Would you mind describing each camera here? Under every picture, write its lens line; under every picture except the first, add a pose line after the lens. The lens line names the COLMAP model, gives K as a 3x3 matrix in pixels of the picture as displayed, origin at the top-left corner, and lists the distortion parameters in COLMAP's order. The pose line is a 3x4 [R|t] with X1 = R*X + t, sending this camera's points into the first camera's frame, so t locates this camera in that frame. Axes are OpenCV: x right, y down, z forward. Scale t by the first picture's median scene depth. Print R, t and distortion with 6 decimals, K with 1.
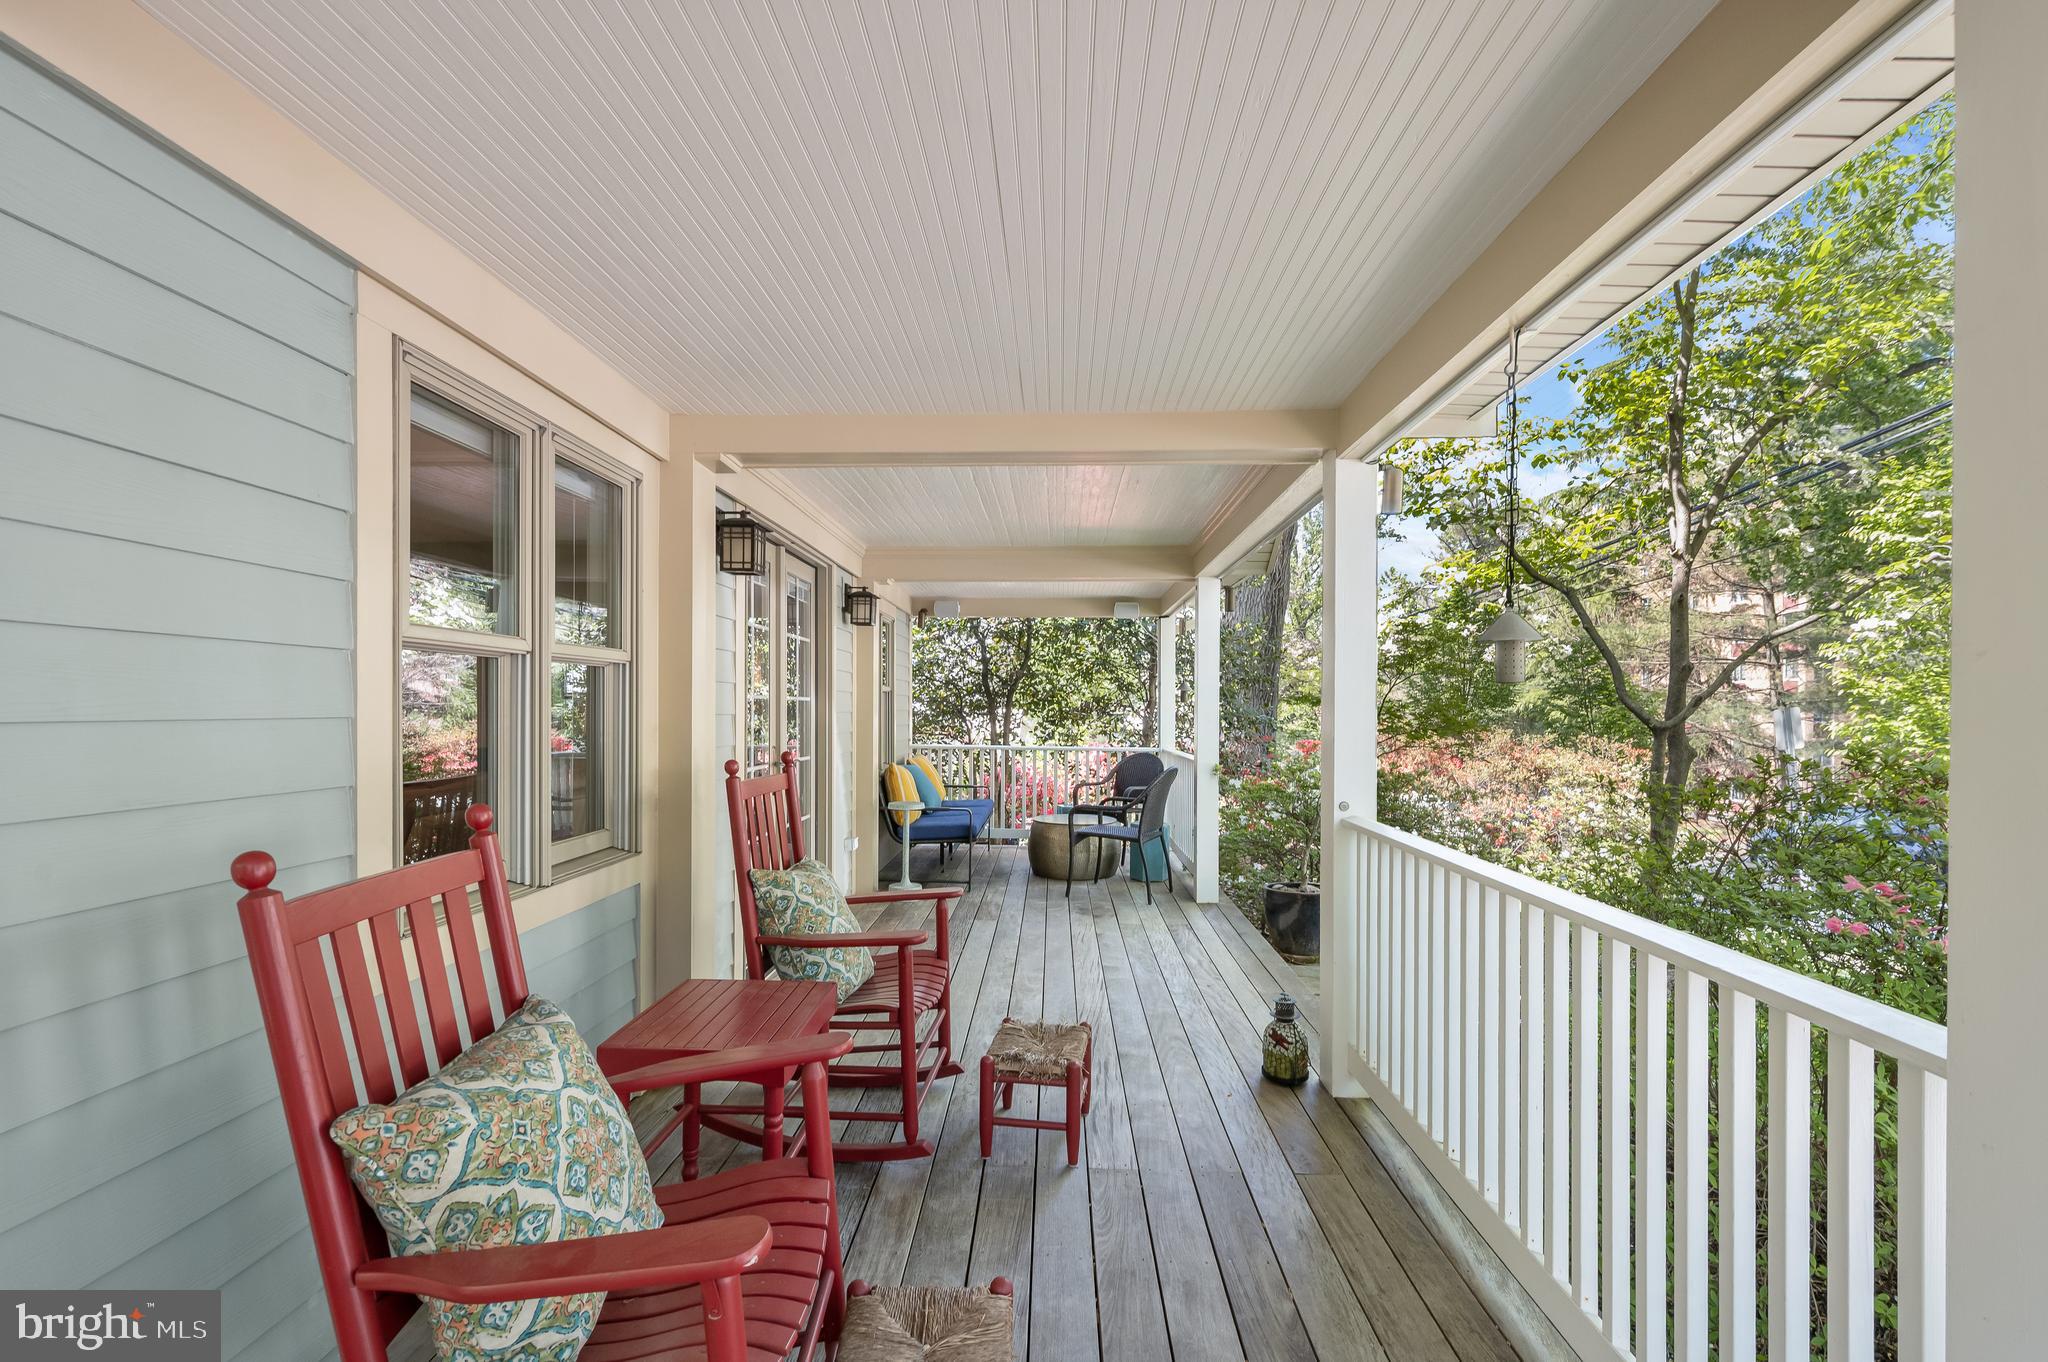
lens RADIAL K [[896.2, 0, 1015.1], [0, 896.2, 719.6], [0, 0, 1]] dist [-0.001772, -0.000912]
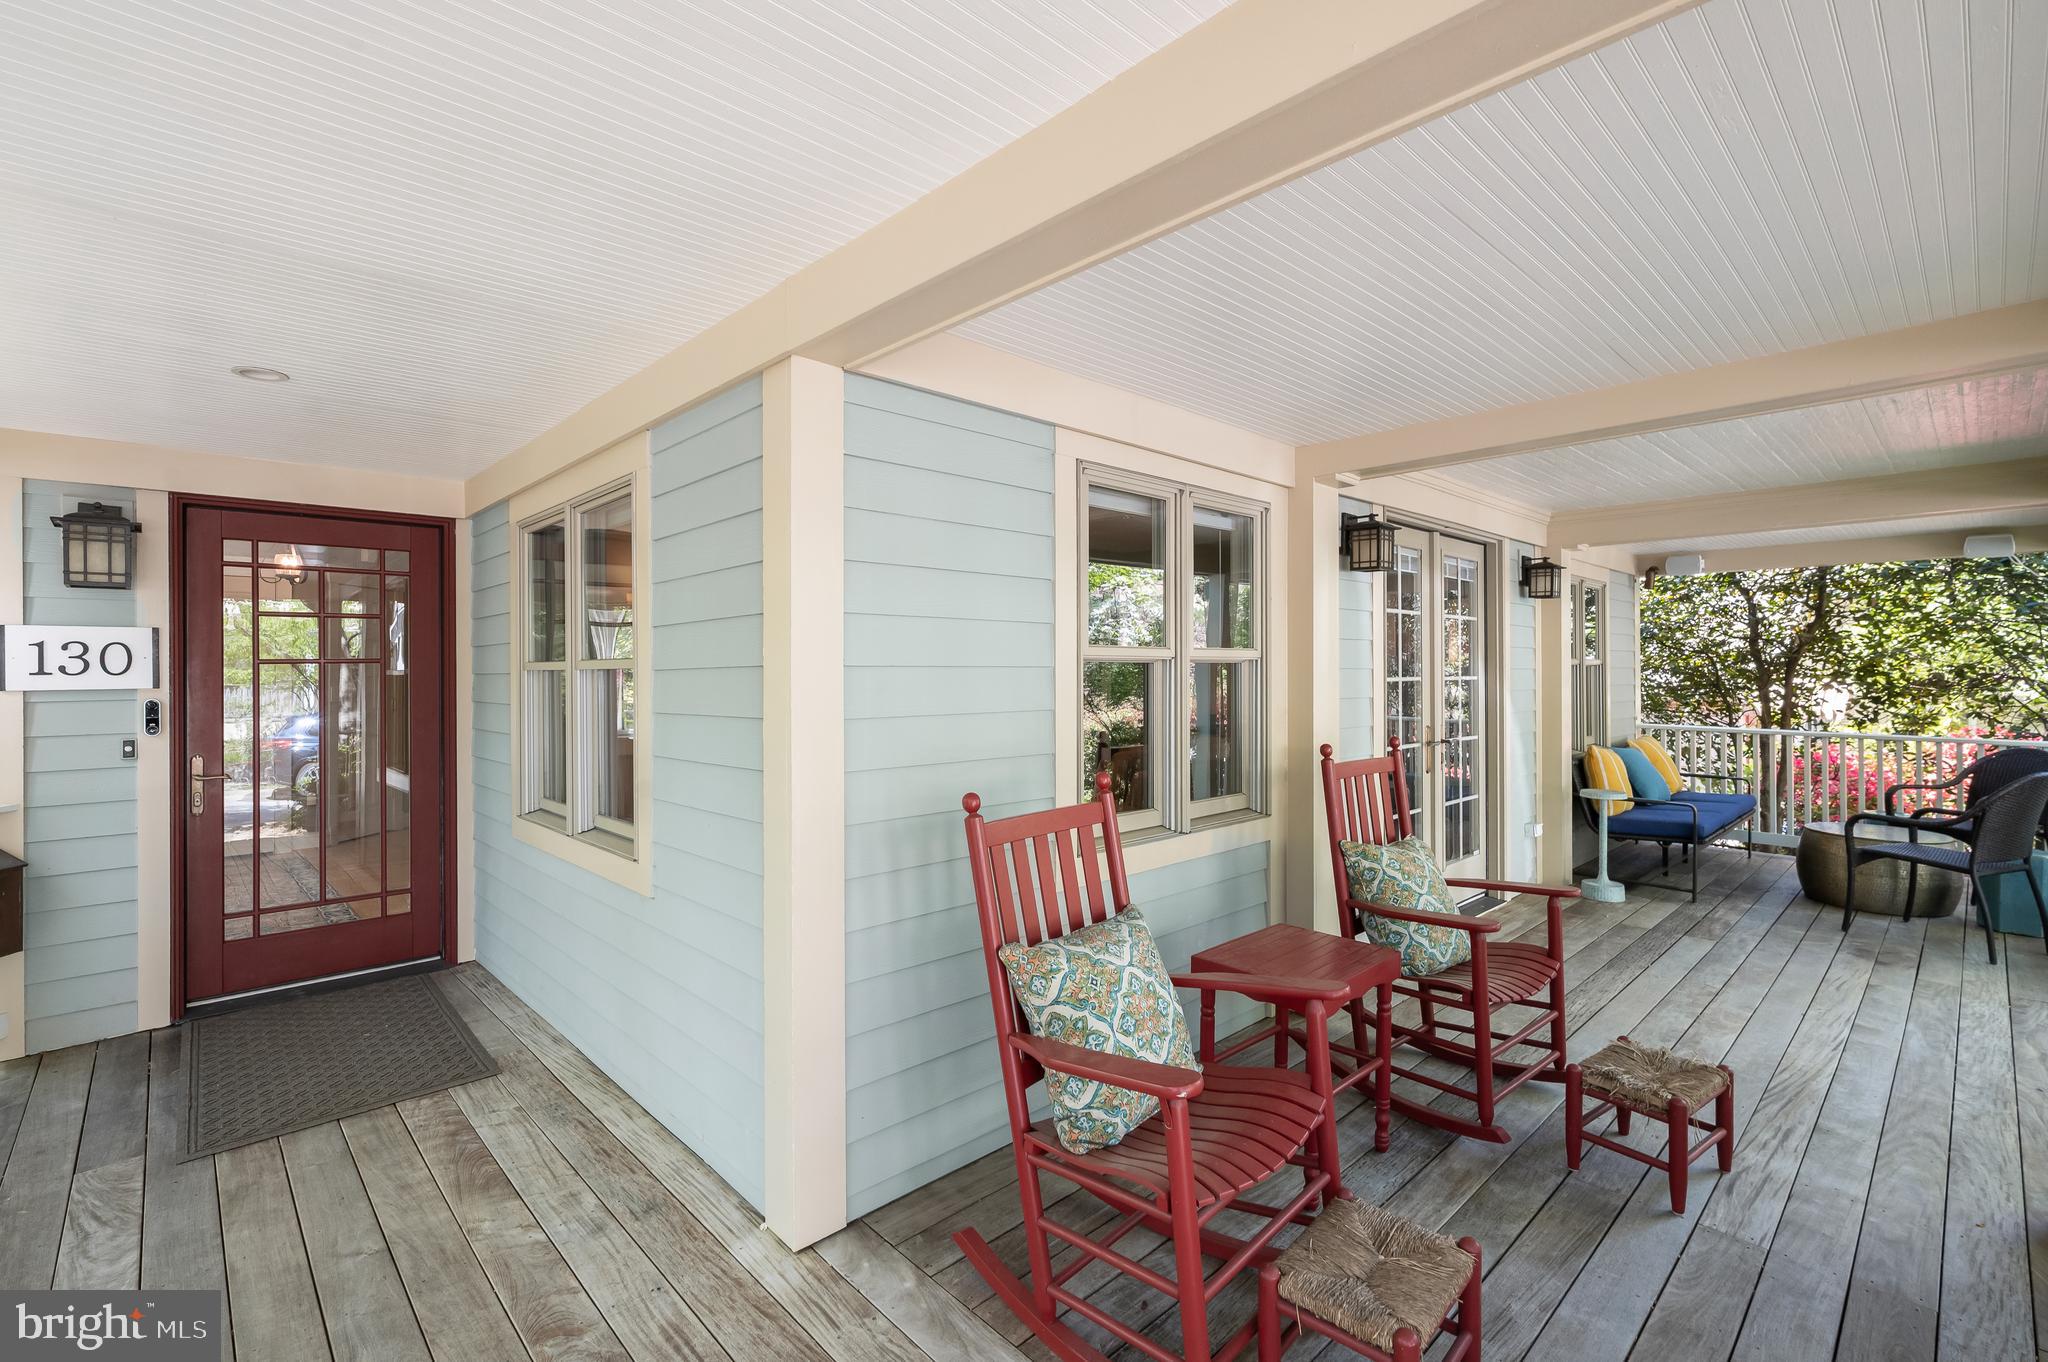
lens RADIAL K [[896.2, 0, 1027.0], [0, 896.2, 677.4], [0, 0, 1]] dist [-0.001772, -0.000912]
pose [[0.708854, -0.000038, -0.705355, 0.226503], [-0.003309, 0.999989, -0.003379, -0.036095], [0.705347, 0.004730, 0.708846, -0.100315]]
